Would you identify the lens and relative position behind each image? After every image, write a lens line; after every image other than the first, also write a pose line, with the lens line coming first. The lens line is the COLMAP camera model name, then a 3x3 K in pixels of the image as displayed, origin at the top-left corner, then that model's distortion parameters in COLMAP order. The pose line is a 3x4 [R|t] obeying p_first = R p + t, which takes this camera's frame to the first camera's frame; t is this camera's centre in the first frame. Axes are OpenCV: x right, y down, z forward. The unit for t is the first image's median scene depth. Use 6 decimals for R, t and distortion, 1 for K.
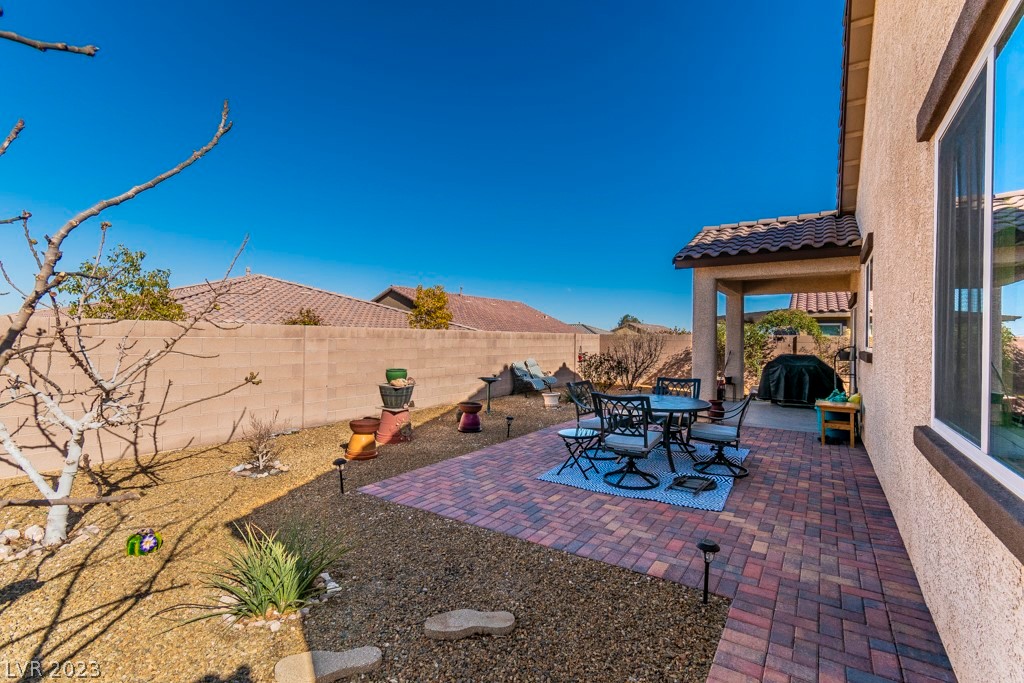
lens RADIAL K [[450.1, 0, 515.4], [0, 450.1, 334.9], [0, 0, 1]] dist [0.001600, -0.000353]
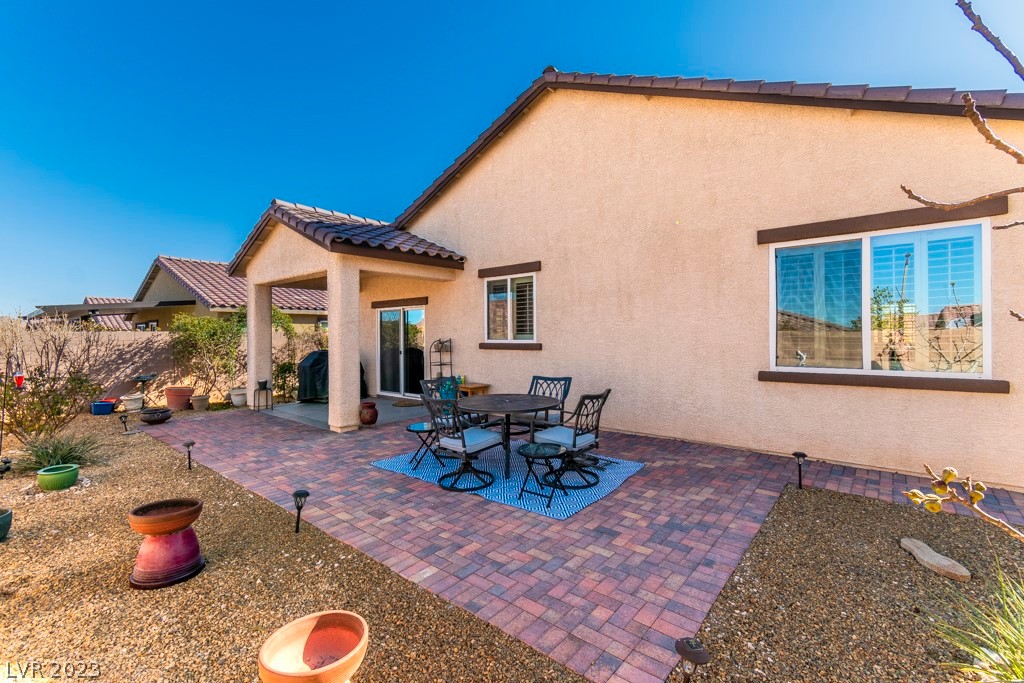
lens RADIAL K [[450.1, 0, 515.4], [0, 450.1, 334.9], [0, 0, 1]] dist [0.001600, -0.000353]
pose [[0.099008, -0.013593, 0.994994, -0.817120], [0.005431, 0.999899, 0.013119, -0.008519], [-0.995072, 0.004105, 0.099071, 1.132600]]
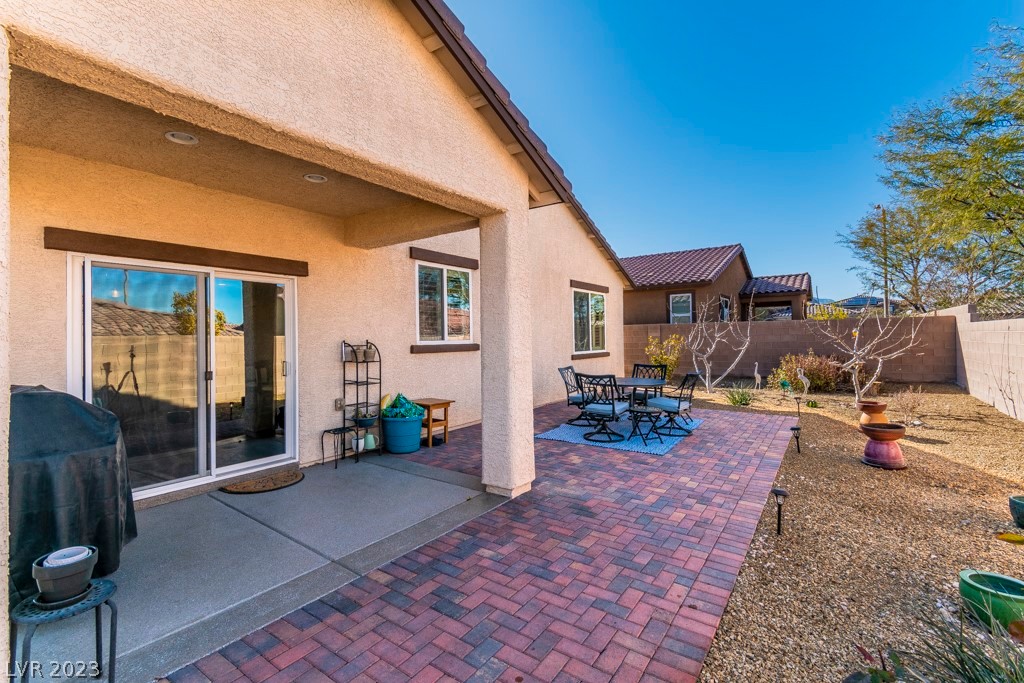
lens RADIAL K [[453.9, 0, 516.5], [0, 453.9, 335.2], [0, 0, 1]] dist [0.000522, -0.000214]
pose [[-0.999963, 0.001324, 0.008506, 0.790503], [0.001239, 0.999949, -0.010029, 0.034658], [-0.008519, -0.010018, -0.999914, 2.964772]]
